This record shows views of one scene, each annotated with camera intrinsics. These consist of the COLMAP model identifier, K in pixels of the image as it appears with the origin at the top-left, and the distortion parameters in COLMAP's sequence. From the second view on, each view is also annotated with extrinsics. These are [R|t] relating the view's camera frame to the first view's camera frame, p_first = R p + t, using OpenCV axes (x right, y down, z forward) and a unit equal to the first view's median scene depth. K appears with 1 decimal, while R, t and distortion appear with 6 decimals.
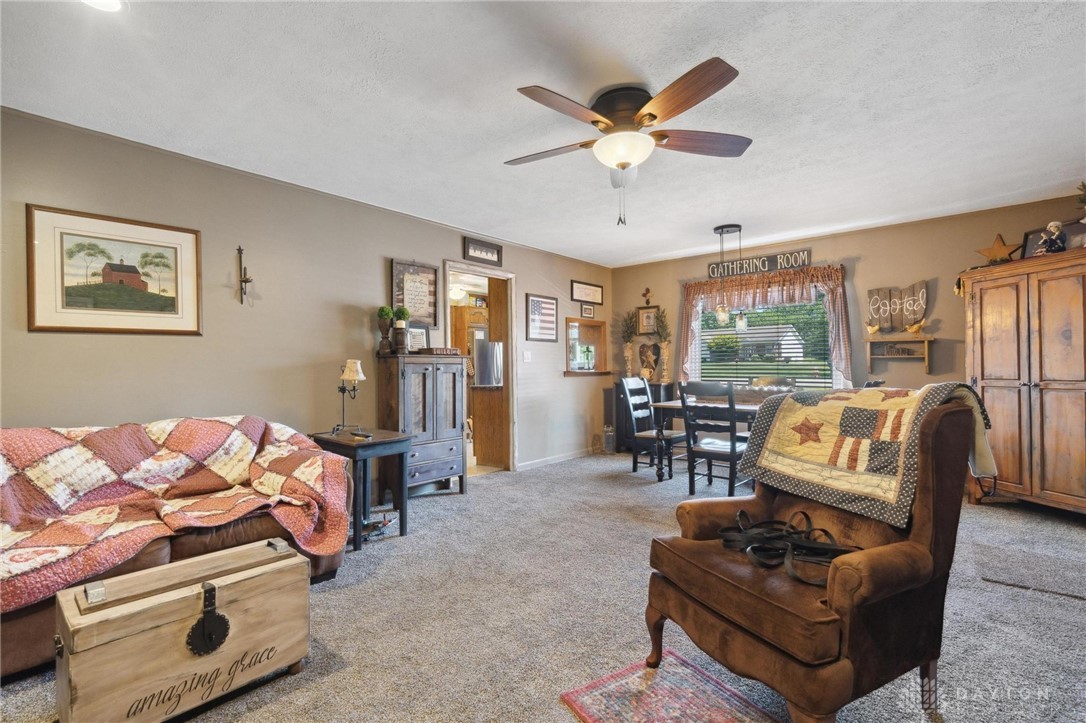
lens RADIAL K [[486.4, 0, 543.0], [0, 486.4, 361.5], [0, 0, 1]] dist [-0.000029, 0.000212]
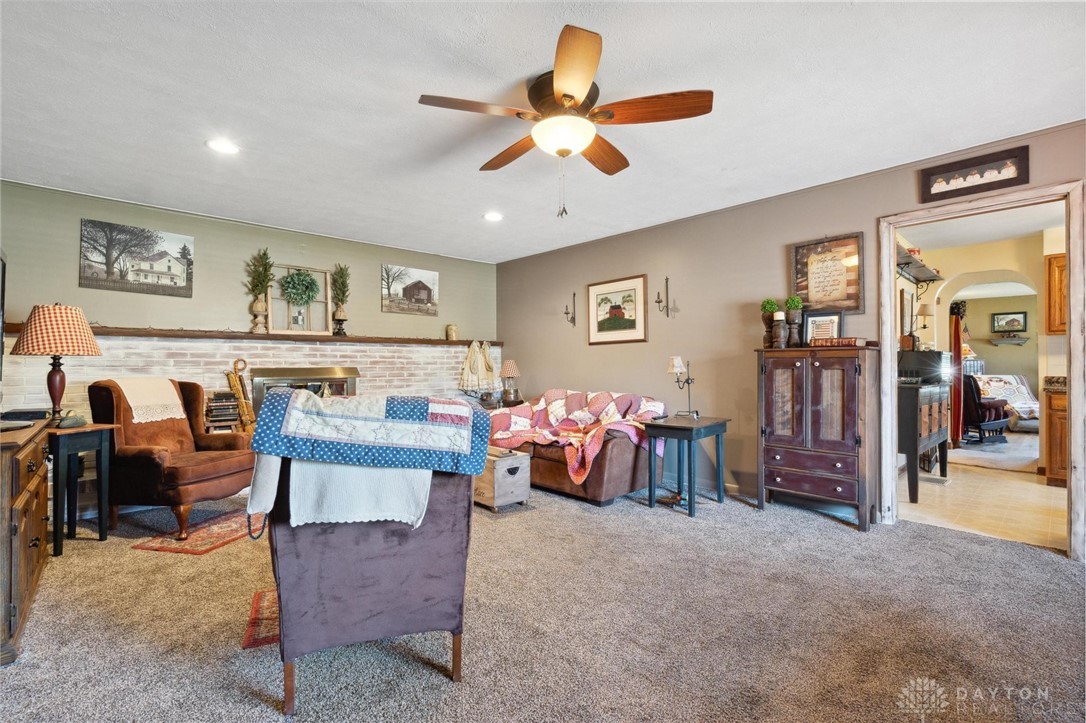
lens RADIAL K [[486.4, 0, 543.0], [0, 486.4, 361.5], [0, 0, 1]] dist [-0.000029, 0.000212]
pose [[-0.091065, 0.002849, -0.995841, 0.912653], [0.017019, 0.999854, 0.001304, 0.002531], [0.995699, -0.016829, -0.091101, 0.851664]]
